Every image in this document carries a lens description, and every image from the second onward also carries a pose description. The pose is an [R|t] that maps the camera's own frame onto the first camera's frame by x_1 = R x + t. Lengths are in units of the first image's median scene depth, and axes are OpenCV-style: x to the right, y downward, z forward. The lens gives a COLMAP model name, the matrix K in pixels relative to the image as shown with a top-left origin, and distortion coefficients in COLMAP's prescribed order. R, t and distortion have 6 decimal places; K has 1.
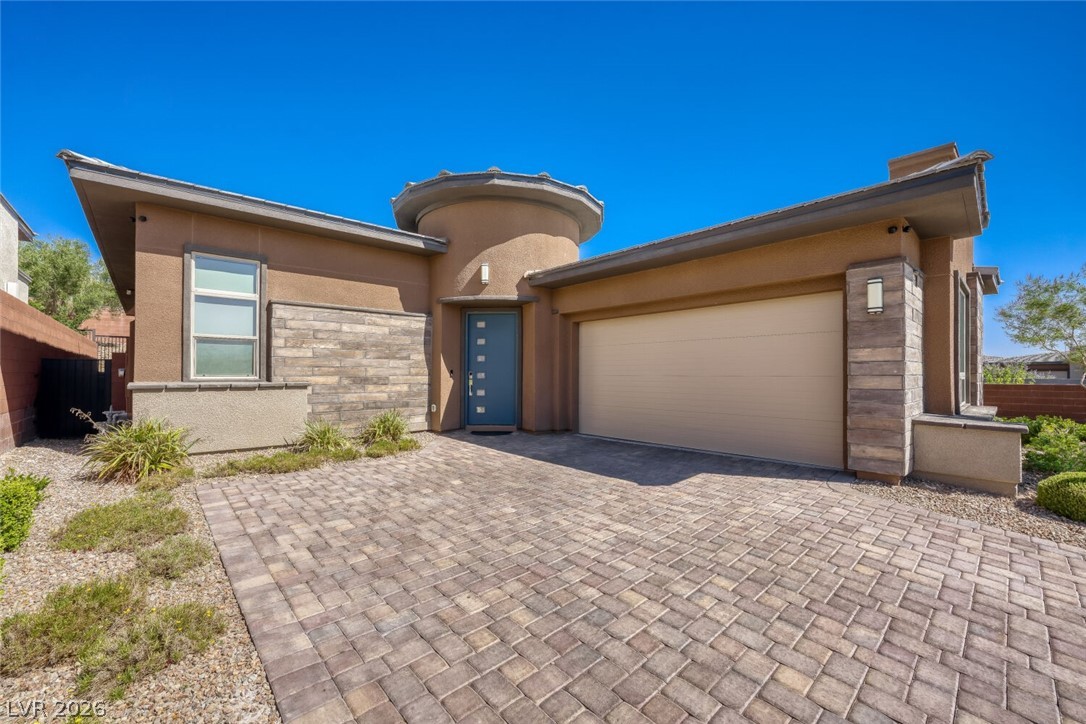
lens RADIAL K [[429.5, 0, 540.4], [0, 429.5, 356.2], [0, 0, 1]] dist [-0.019022, 0.005822]
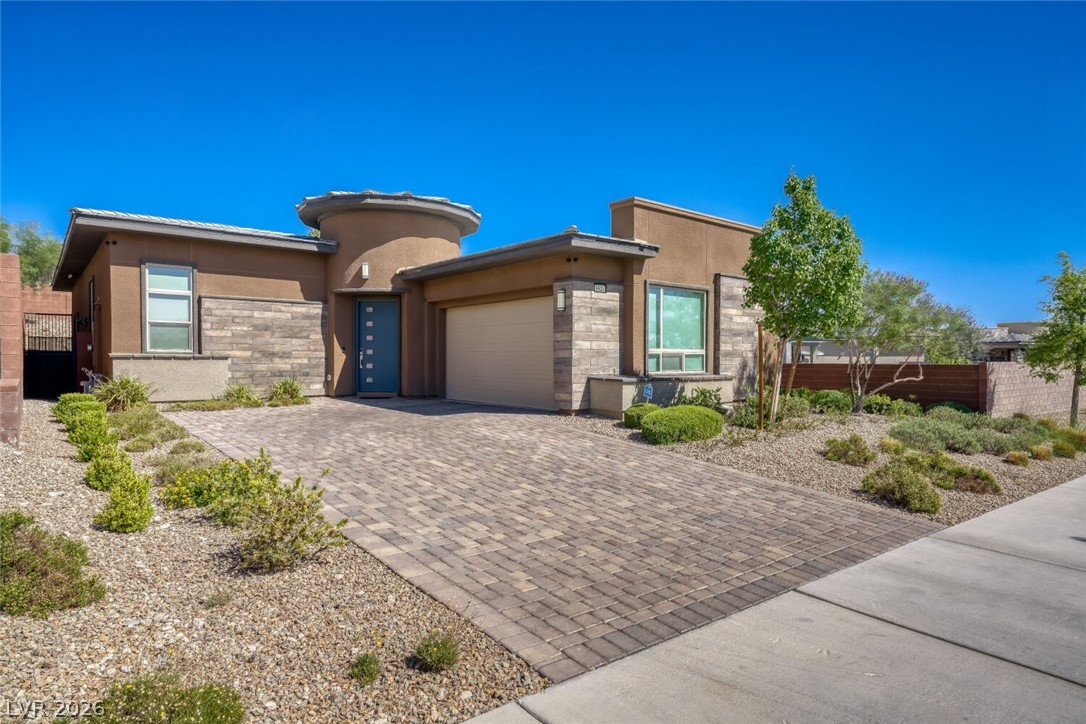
lens RADIAL K [[558.8, 0, 513.8], [0, 558.8, 355.7], [0, 0, 1]] dist [0.002732, 0.000377]
pose [[0.998770, 0.004563, -0.049368, 0.405457], [-0.002707, 0.999289, 0.037600, -0.005562], [0.049505, -0.037420, 0.998073, -0.657215]]
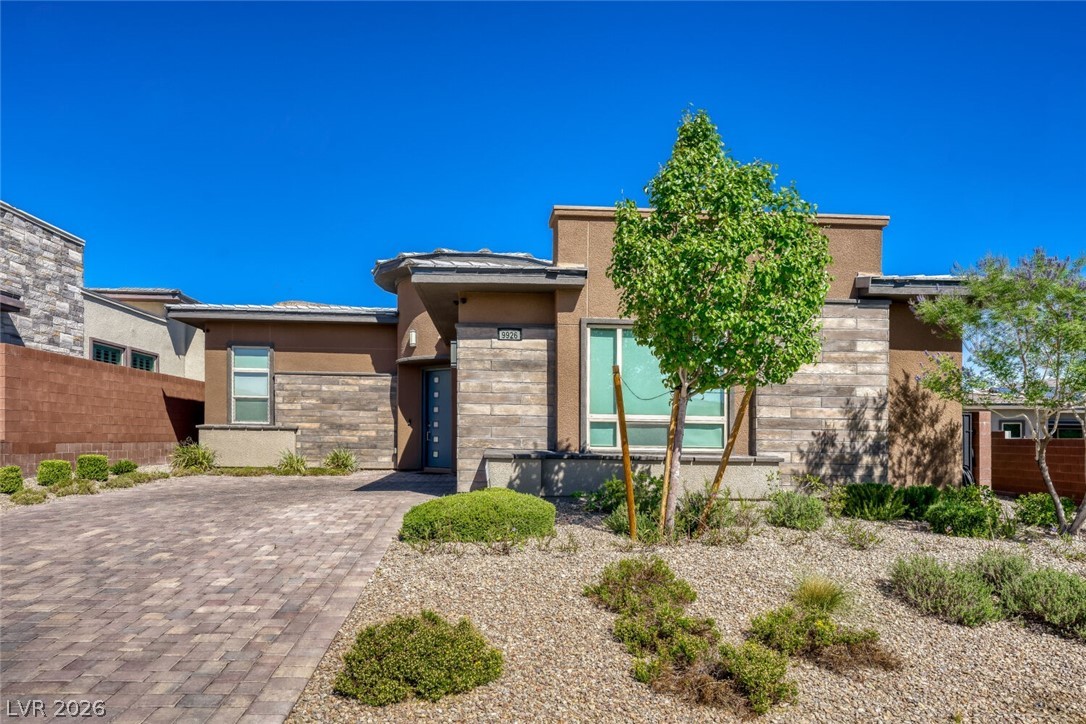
lens RADIAL K [[612.1, 0, 543.8], [0, 612.1, 418.4], [0, 0, 1]] dist [0.001321, 0.000049]
pose [[0.816174, -0.005337, -0.577781, 1.209129], [0.008613, 0.999959, 0.002929, 0.030759], [0.577742, -0.007367, 0.816186, -0.194636]]
